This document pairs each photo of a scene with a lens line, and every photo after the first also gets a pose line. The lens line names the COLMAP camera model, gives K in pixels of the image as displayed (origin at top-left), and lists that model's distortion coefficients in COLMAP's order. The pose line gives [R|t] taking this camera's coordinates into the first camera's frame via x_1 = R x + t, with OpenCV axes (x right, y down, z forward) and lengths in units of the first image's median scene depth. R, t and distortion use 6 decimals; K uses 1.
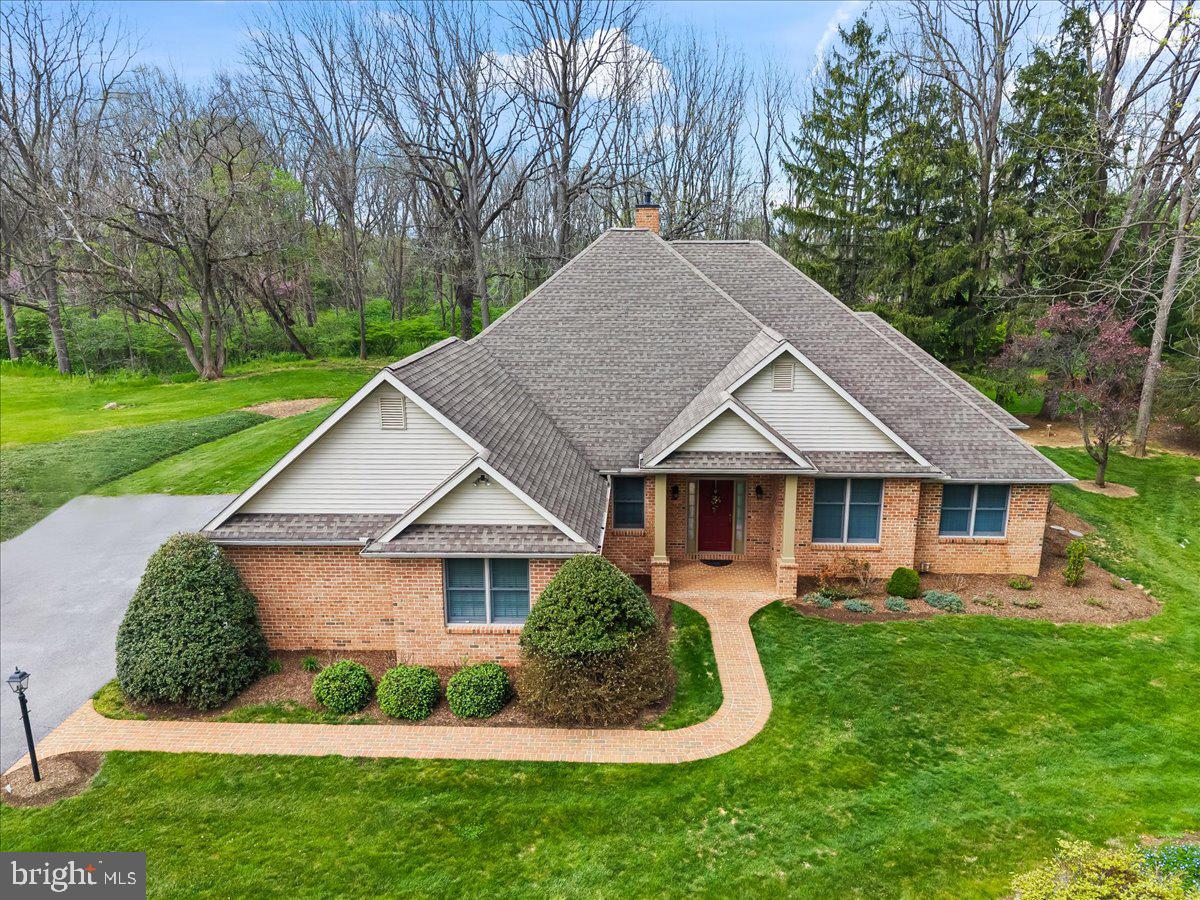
lens RADIAL K [[807.9, 0, 600.0], [0, 807.9, 450.0], [0, 0, 1]] dist [0.031269, -0.025470]
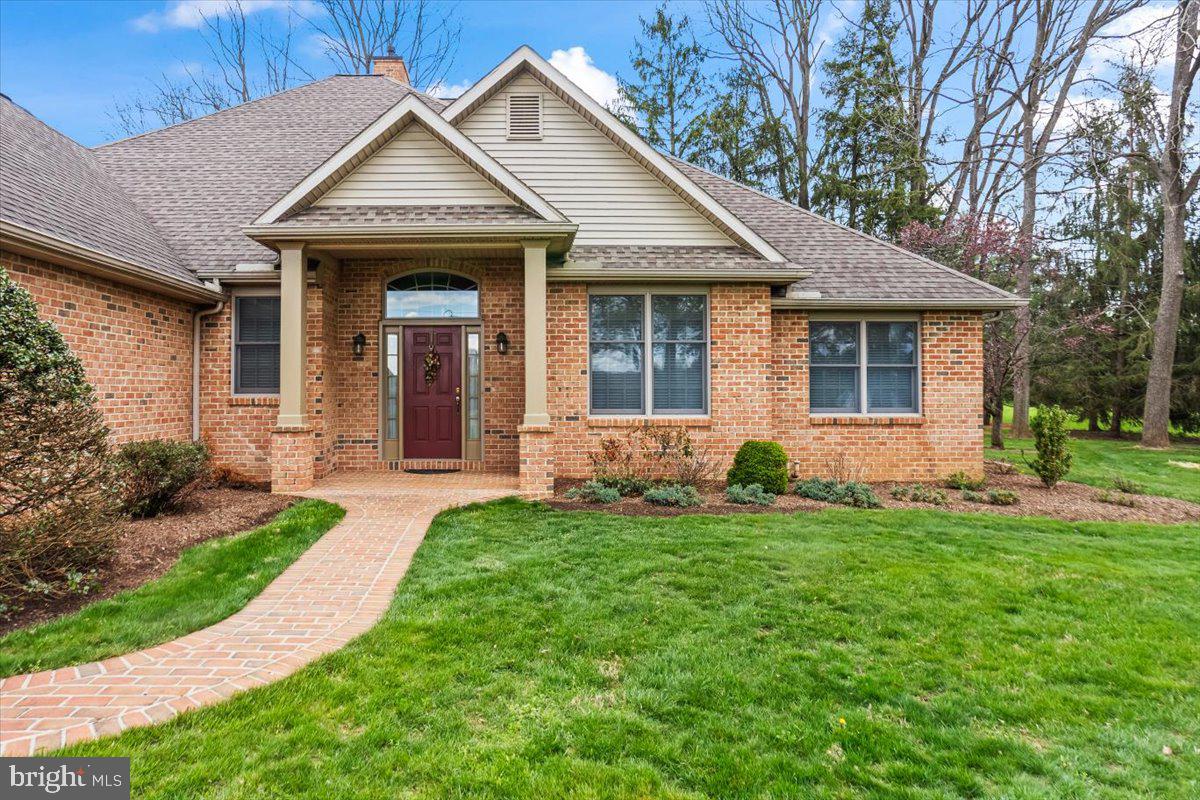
lens RADIAL K [[688.7, 0, 523.9], [0, 688.7, 400.1], [0, 0, 1]] dist [-0.005919, -0.001803]
pose [[0.998633, 0.009047, 0.051480, 0.235651], [0.004527, 0.966233, -0.257631, 0.277630], [-0.052072, 0.257511, 0.964871, 0.669445]]
